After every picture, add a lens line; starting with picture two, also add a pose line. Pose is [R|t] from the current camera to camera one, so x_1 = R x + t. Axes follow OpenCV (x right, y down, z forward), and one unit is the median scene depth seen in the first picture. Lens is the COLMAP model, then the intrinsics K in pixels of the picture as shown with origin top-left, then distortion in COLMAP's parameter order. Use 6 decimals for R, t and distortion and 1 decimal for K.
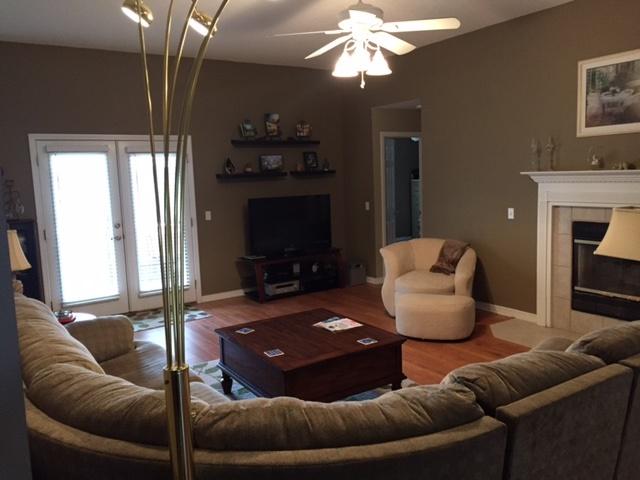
lens RADIAL K [[543.0, 0, 322.2], [0, 543.0, 239.5], [0, 0, 1]] dist [0.092637, -0.116100]
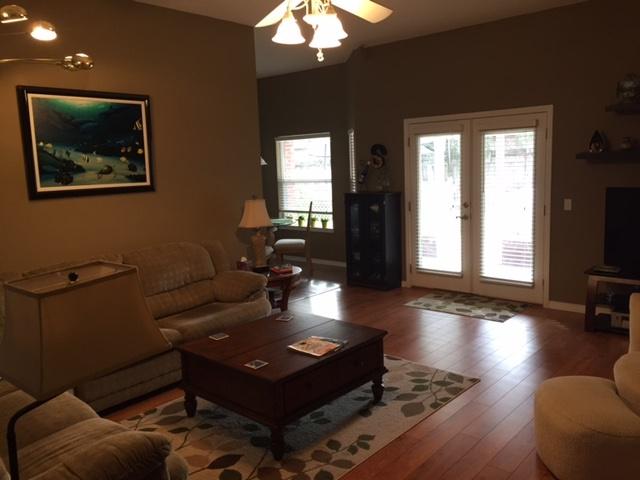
lens RADIAL K [[543.0, 0, 322.2], [0, 543.0, 239.5], [0, 0, 1]] dist [0.092637, -0.116100]
pose [[0.257843, 0.166784, -0.951683, 0.521020], [-0.096310, 0.984519, 0.146445, -0.084866], [0.961375, 0.053897, 0.269914, 0.488582]]
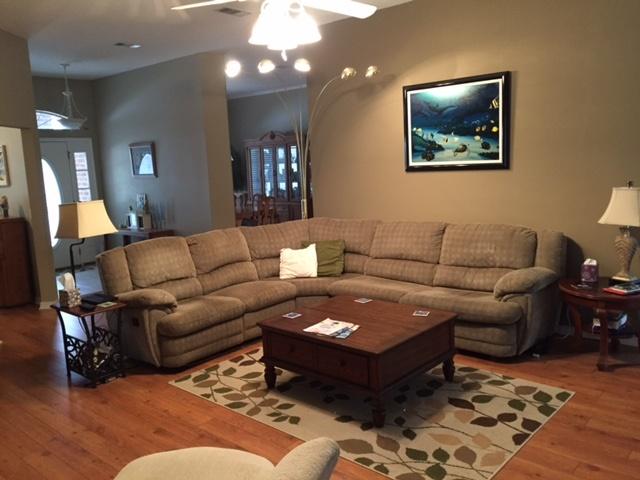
lens RADIAL K [[543.0, 0, 322.2], [0, 543.0, 239.5], [0, 0, 1]] dist [0.092637, -0.116100]
pose [[-0.960790, 0.121210, -0.249381, 0.158796], [0.048013, 0.958532, 0.280910, -0.149922], [0.273089, 0.257922, -0.926768, 1.137412]]
